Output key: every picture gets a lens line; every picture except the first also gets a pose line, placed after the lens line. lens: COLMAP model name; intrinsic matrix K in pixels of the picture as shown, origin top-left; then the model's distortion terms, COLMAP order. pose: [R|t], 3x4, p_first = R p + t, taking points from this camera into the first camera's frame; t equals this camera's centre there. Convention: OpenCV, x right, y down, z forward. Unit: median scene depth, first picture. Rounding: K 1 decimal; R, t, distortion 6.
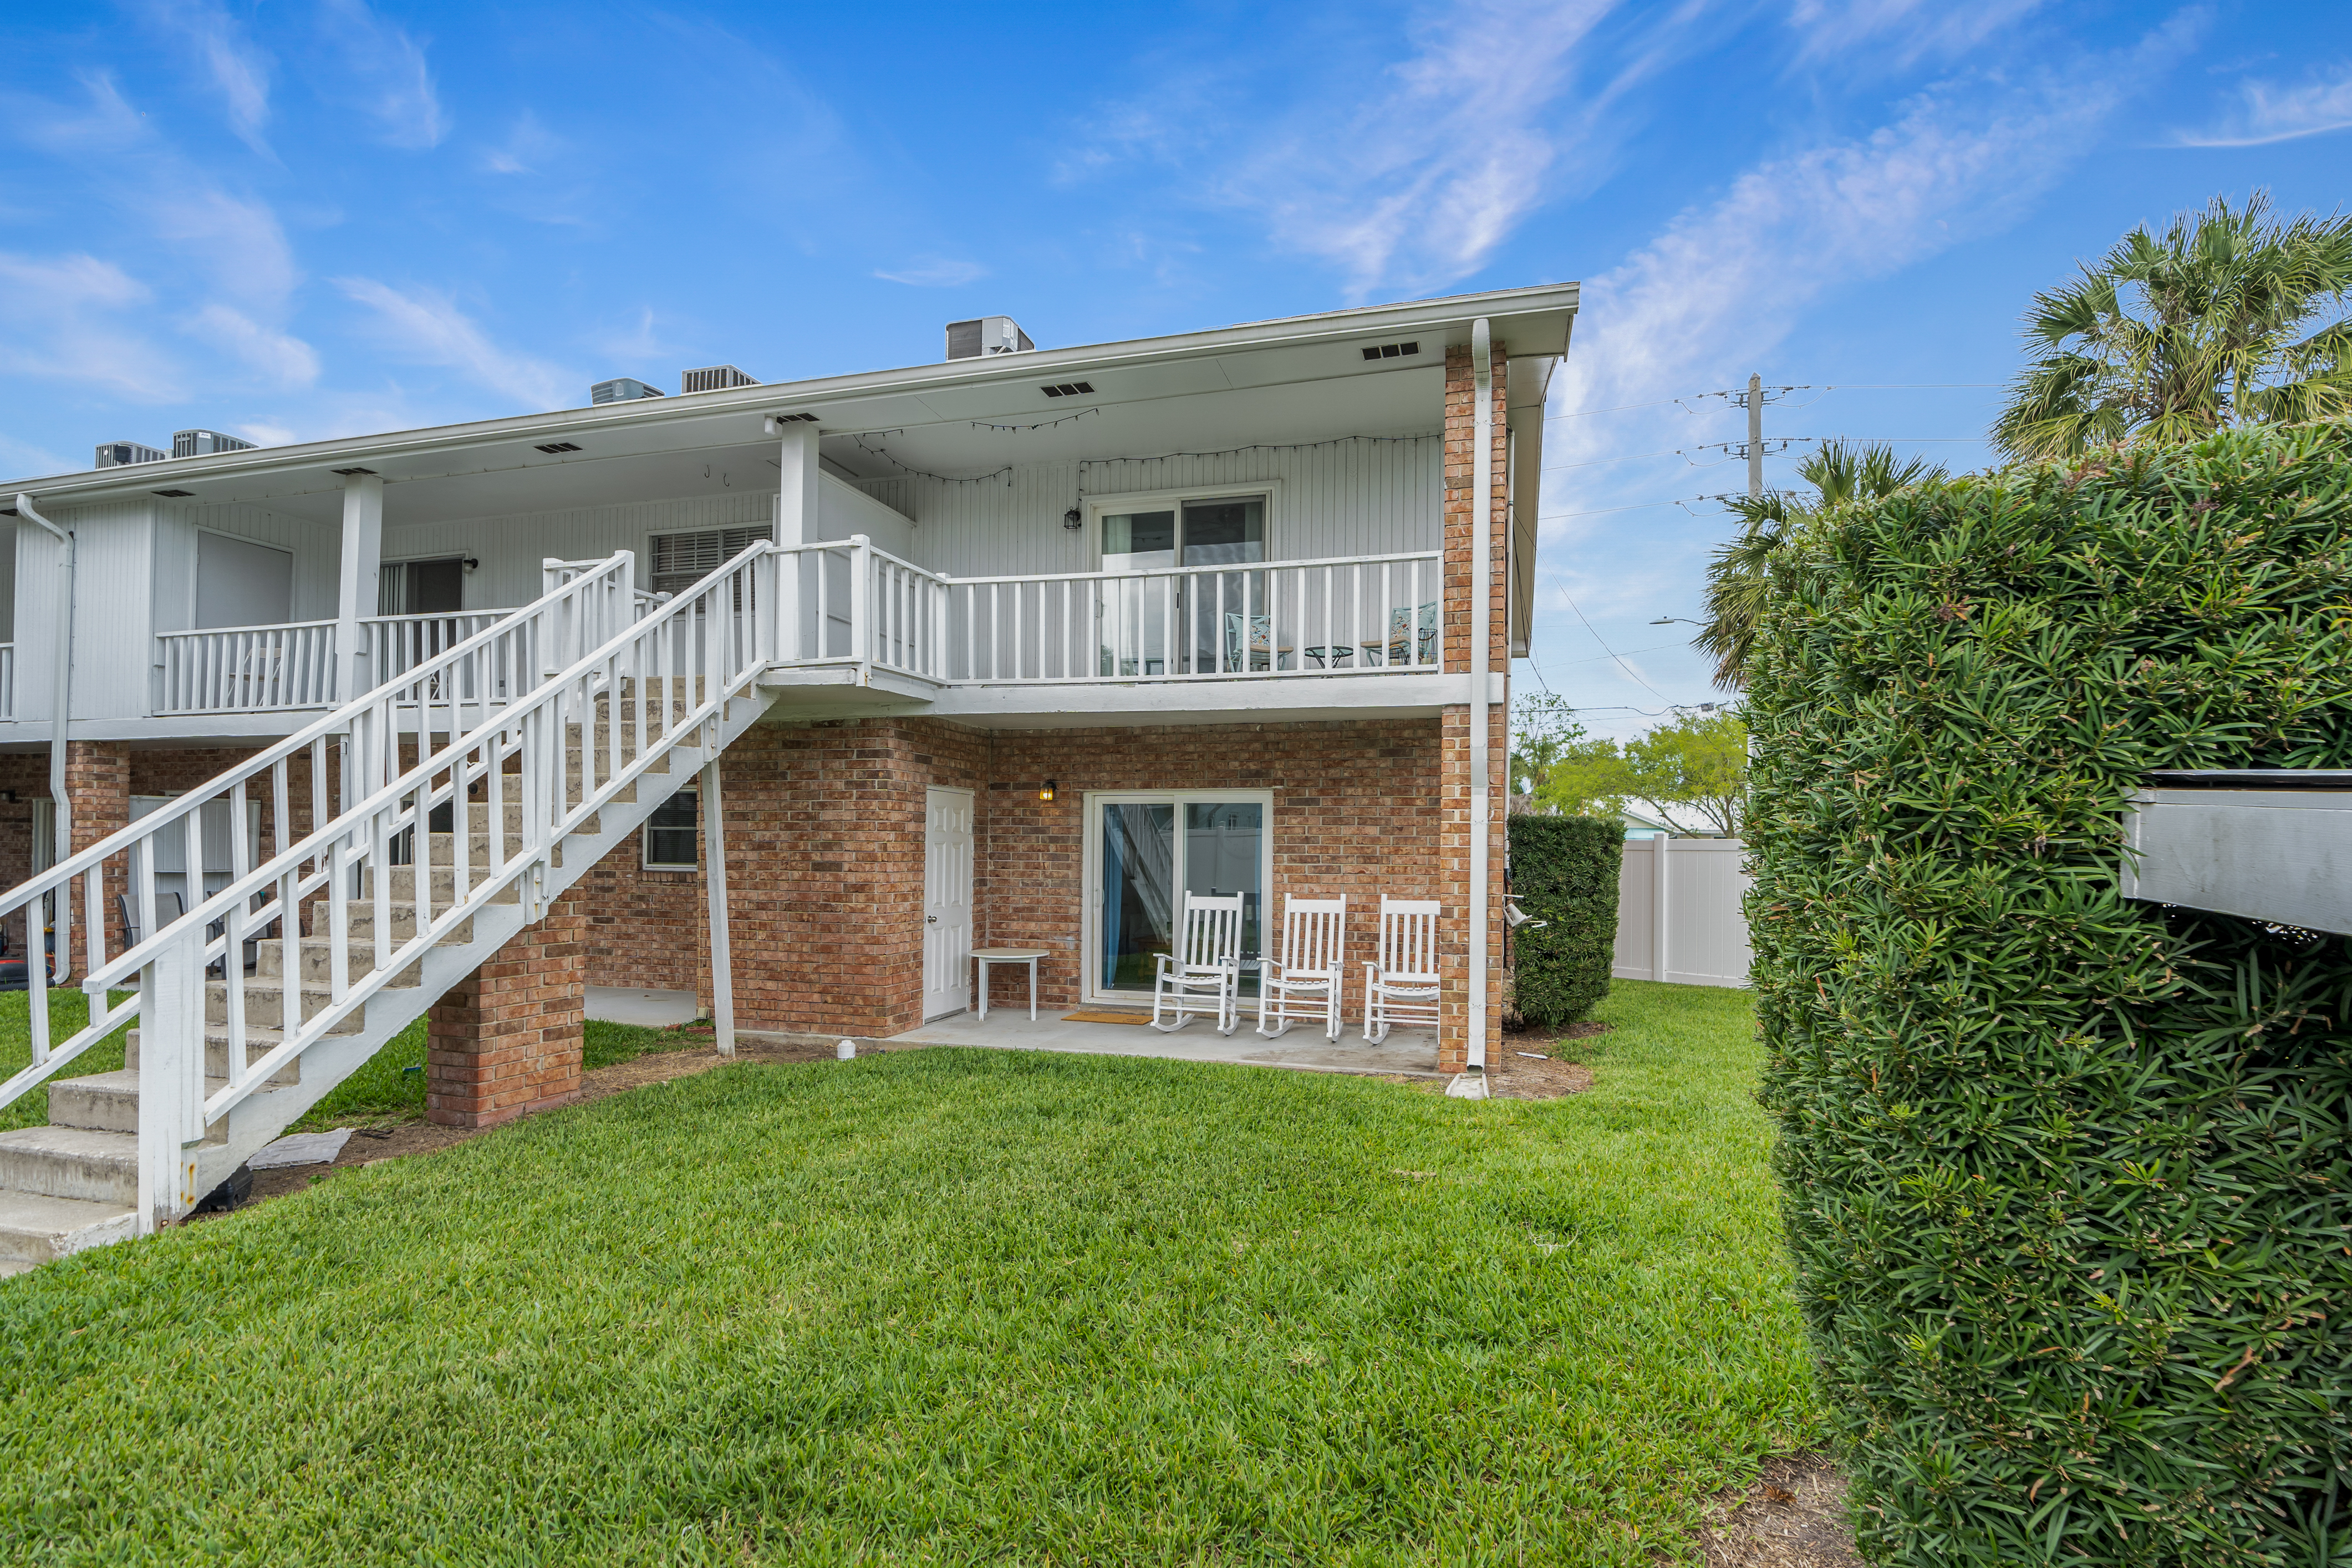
lens RADIAL K [[1108.7, 0, 1173.3], [0, 1108.7, 864.0], [0, 0, 1]] dist [-0.000771, 0.000565]
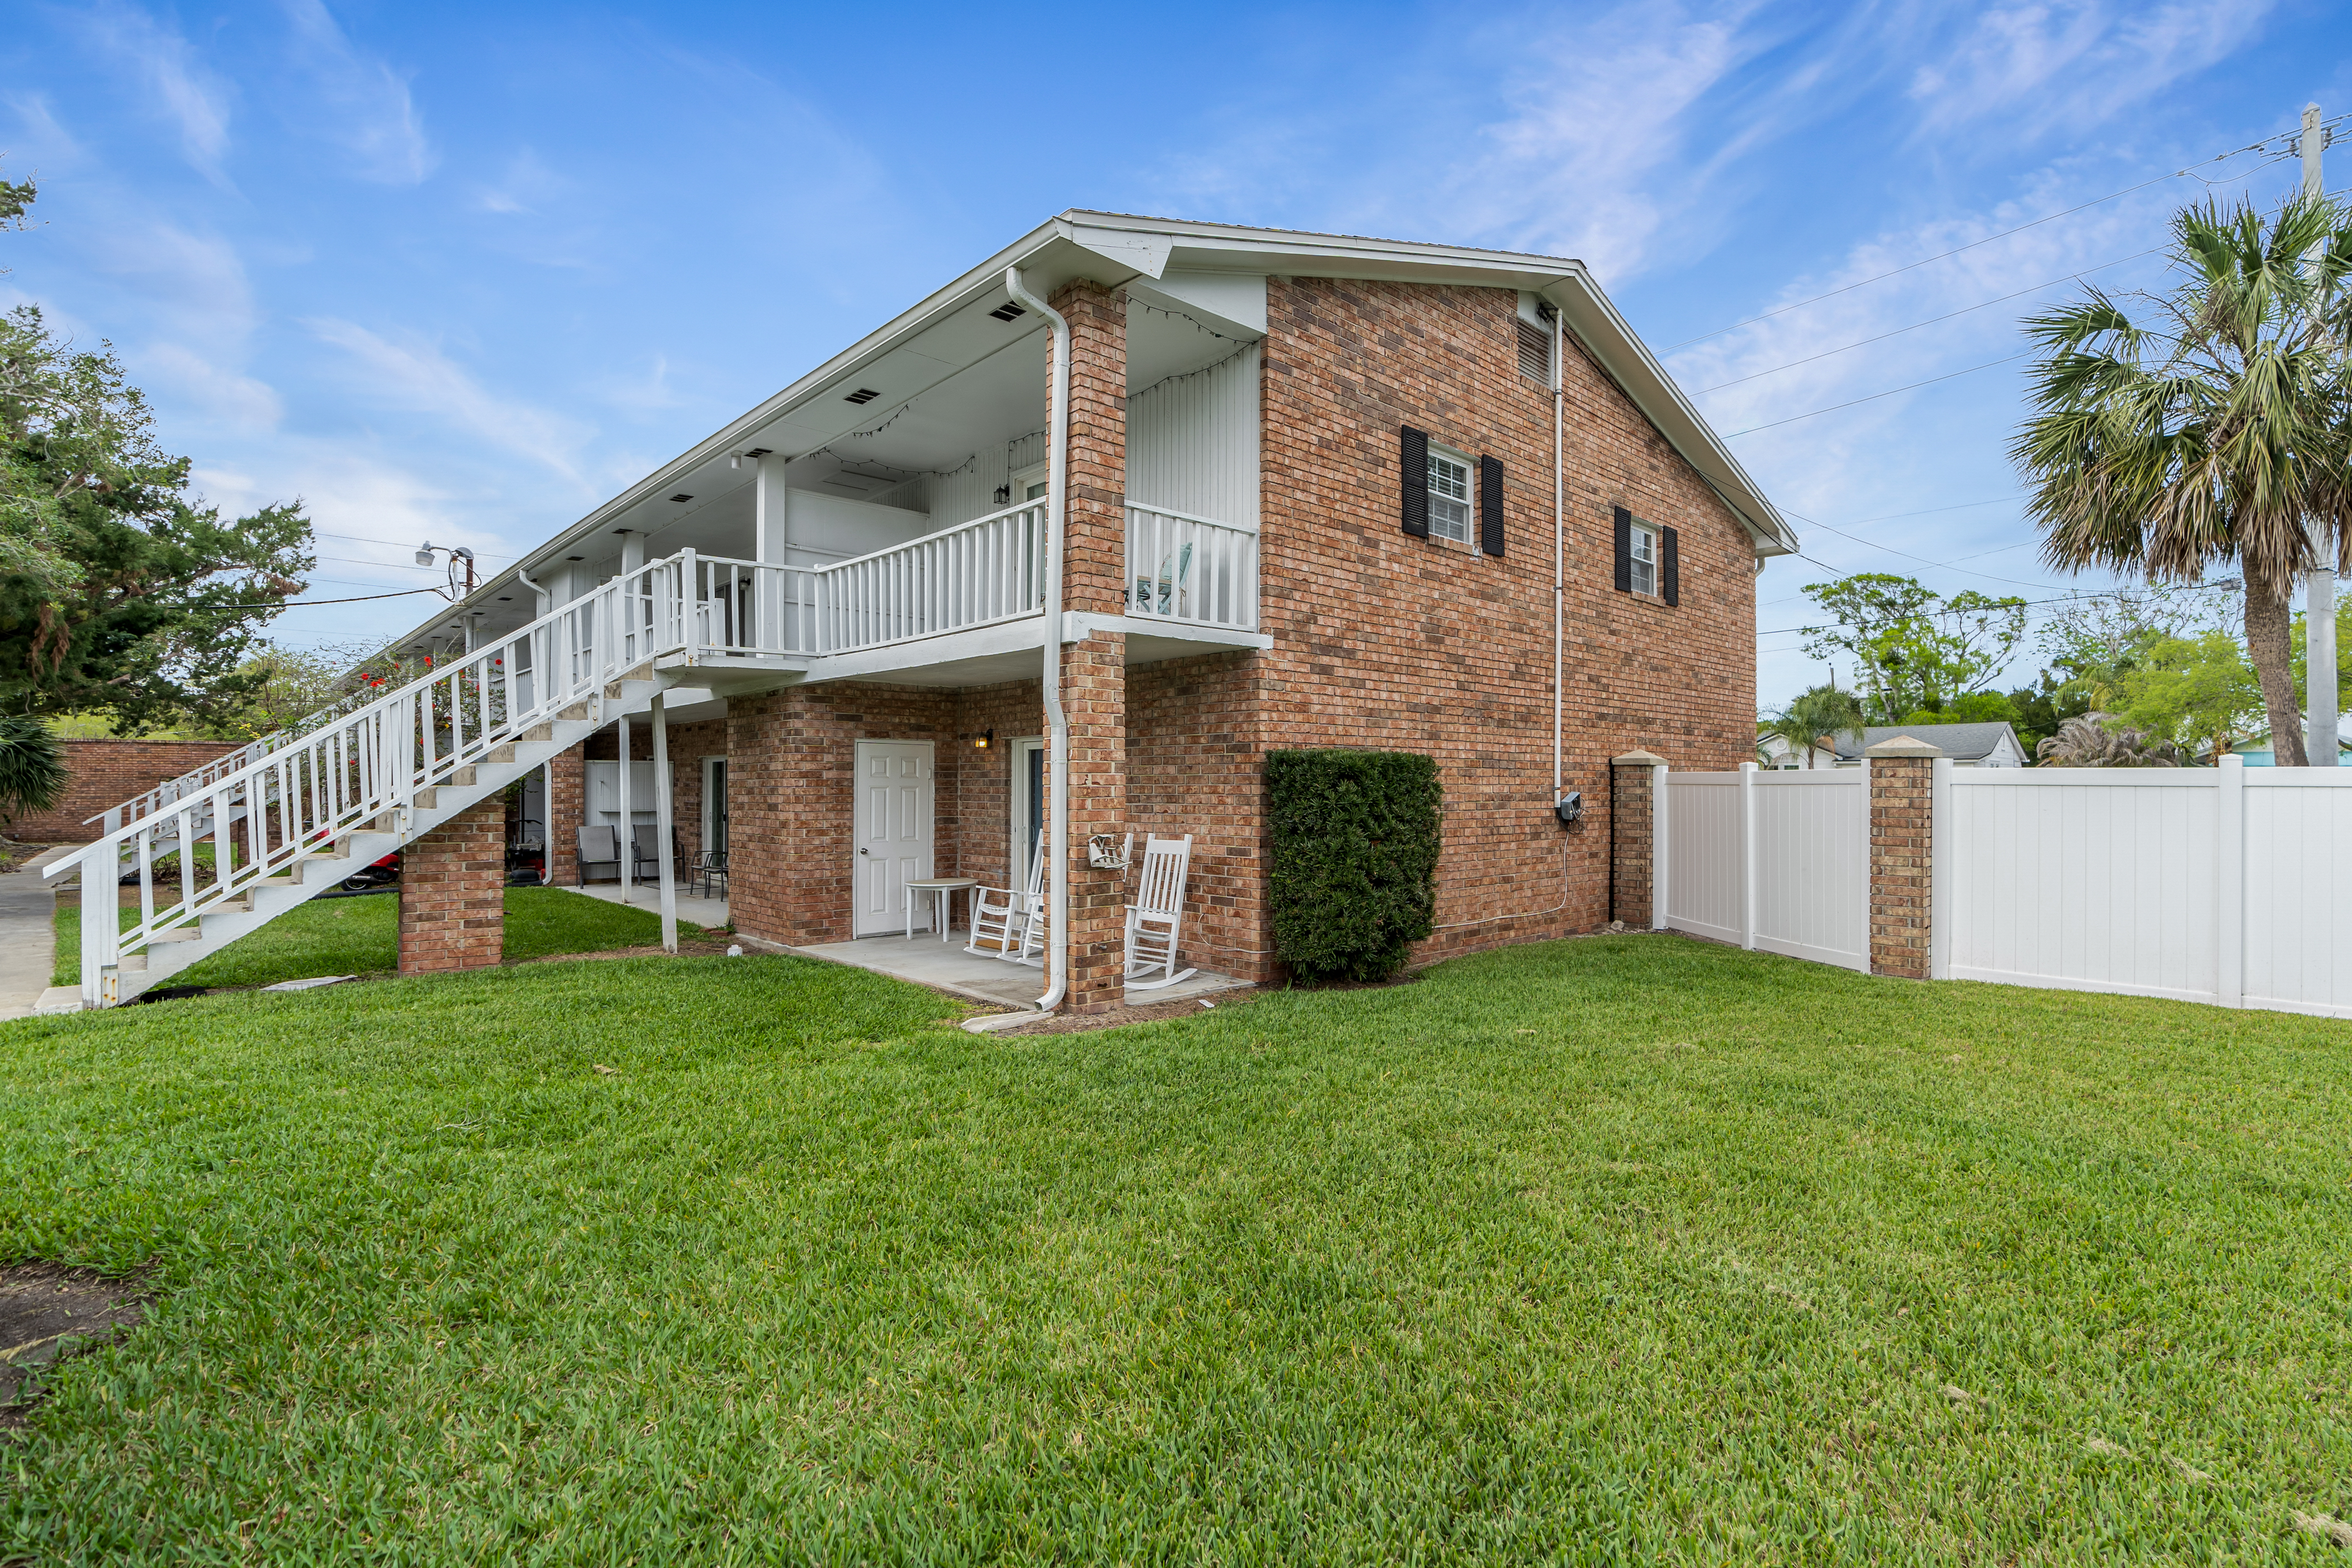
lens RADIAL K [[1083.1, 0, 1181.3], [0, 1083.1, 810.5], [0, 0, 1]] dist [-0.006162, 0.001521]
pose [[0.875710, -0.001405, -0.482835, 0.659371], [0.004406, 0.999977, 0.005081, 0.001625], [0.482817, -0.006577, 0.875697, 0.147870]]
